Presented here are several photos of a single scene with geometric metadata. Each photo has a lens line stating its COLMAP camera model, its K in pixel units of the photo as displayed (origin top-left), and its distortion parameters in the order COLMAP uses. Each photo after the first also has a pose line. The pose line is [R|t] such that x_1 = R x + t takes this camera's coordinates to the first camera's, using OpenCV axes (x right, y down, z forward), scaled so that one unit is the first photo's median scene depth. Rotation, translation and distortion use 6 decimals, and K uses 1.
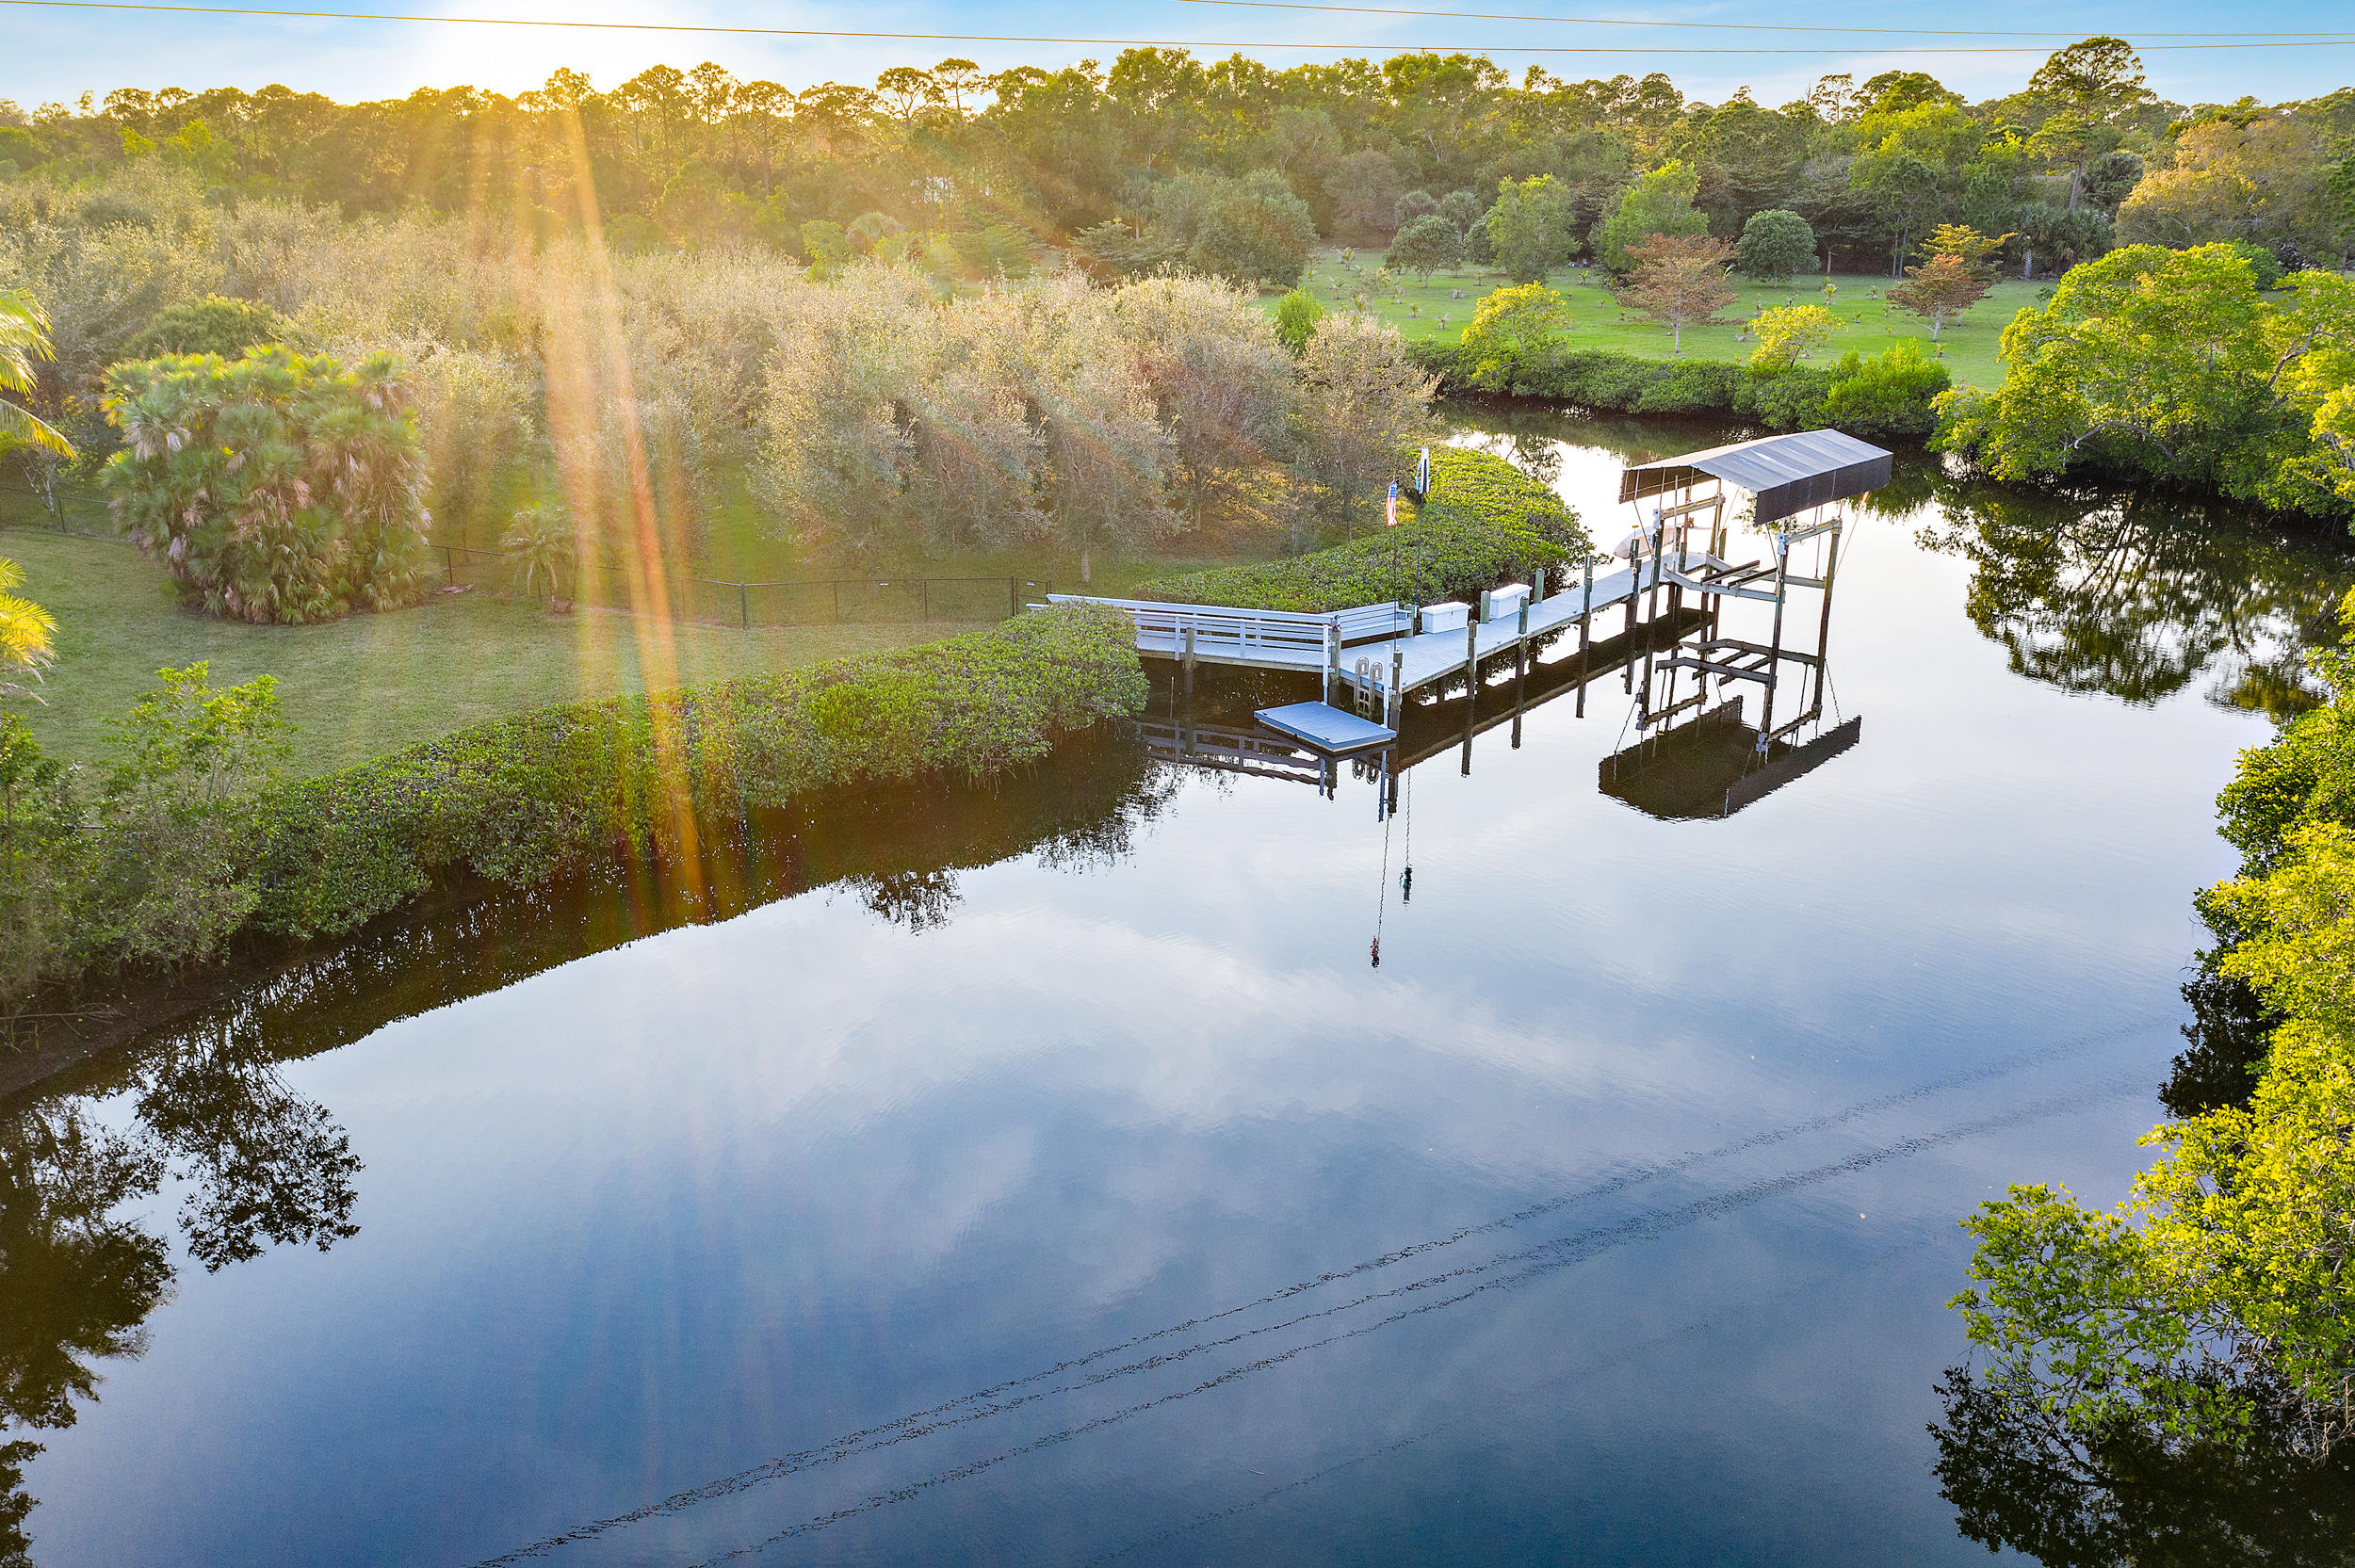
lens RADIAL K [[2059.4, 0, 1188.1], [0, 2059.4, 782.8], [0, 0, 1]] dist [-0.015045, -0.006167]
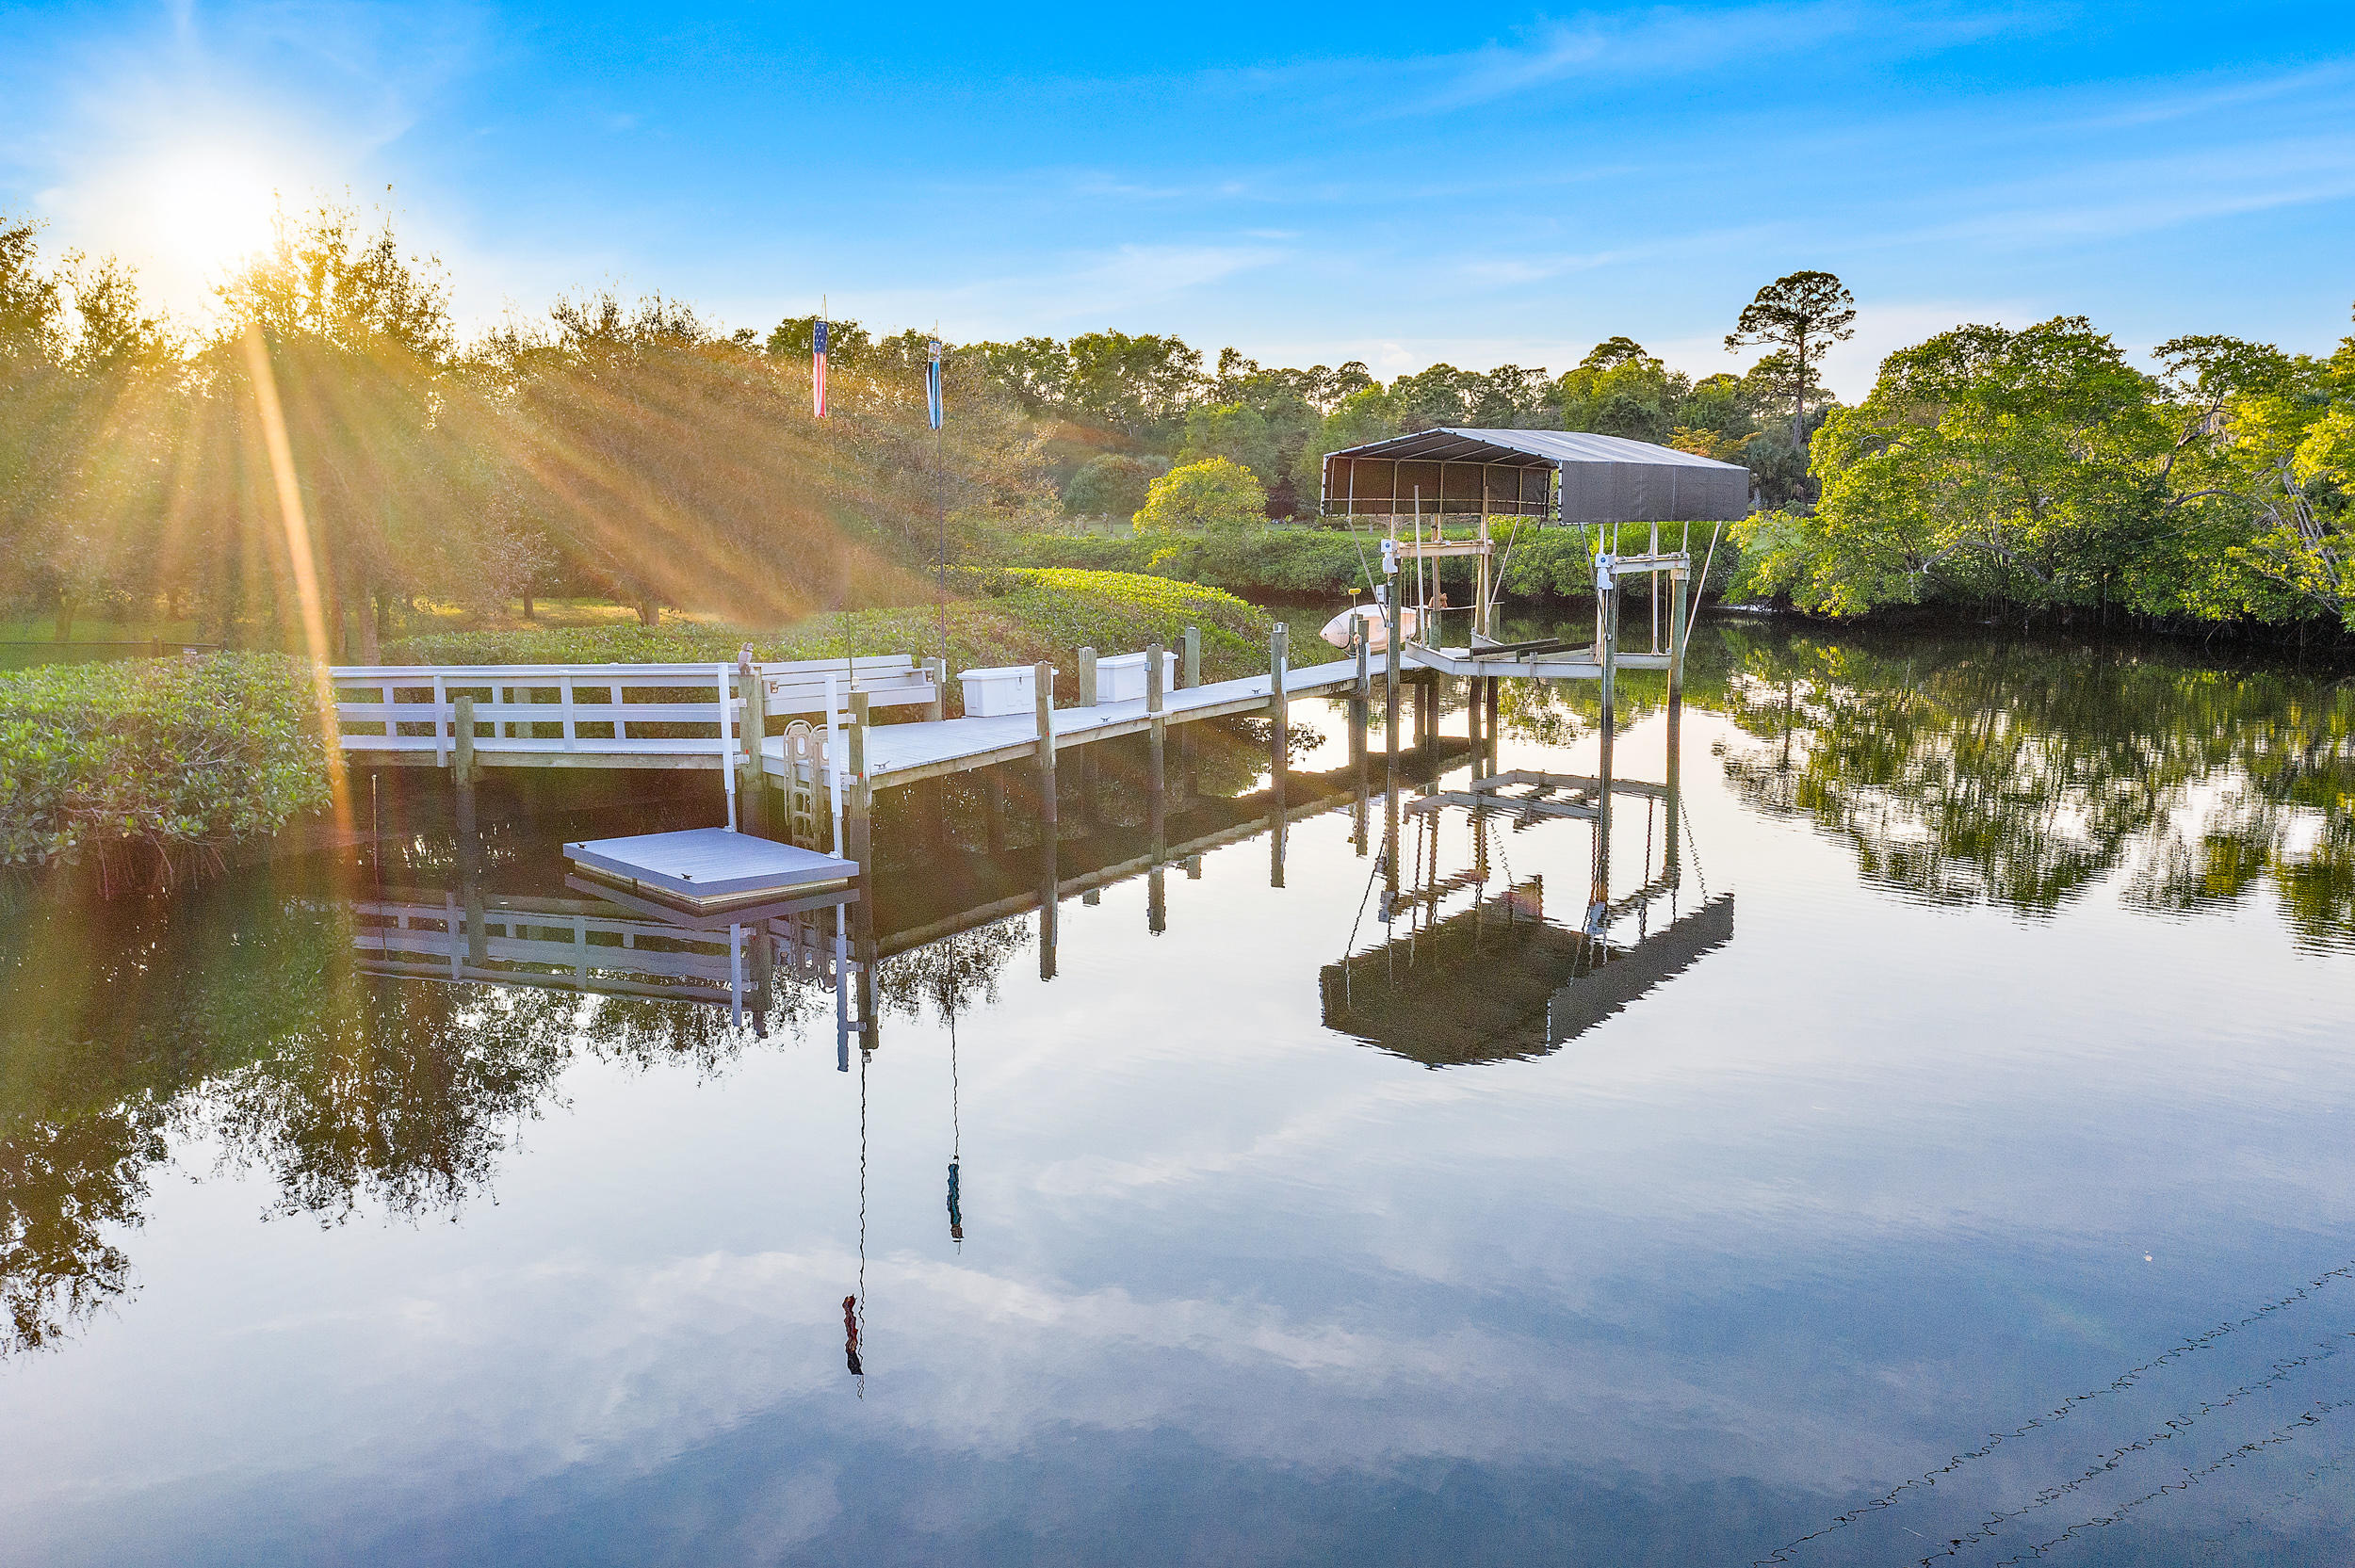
lens RADIAL K [[2059.4, 0, 1188.1], [0, 2059.4, 782.8], [0, 0, 1]] dist [-0.015045, -0.006167]
pose [[0.991174, -0.035154, 0.127823, 0.084740], [0.055789, 0.985273, -0.161633, 0.025369], [-0.120259, 0.167338, 0.978538, 0.400247]]
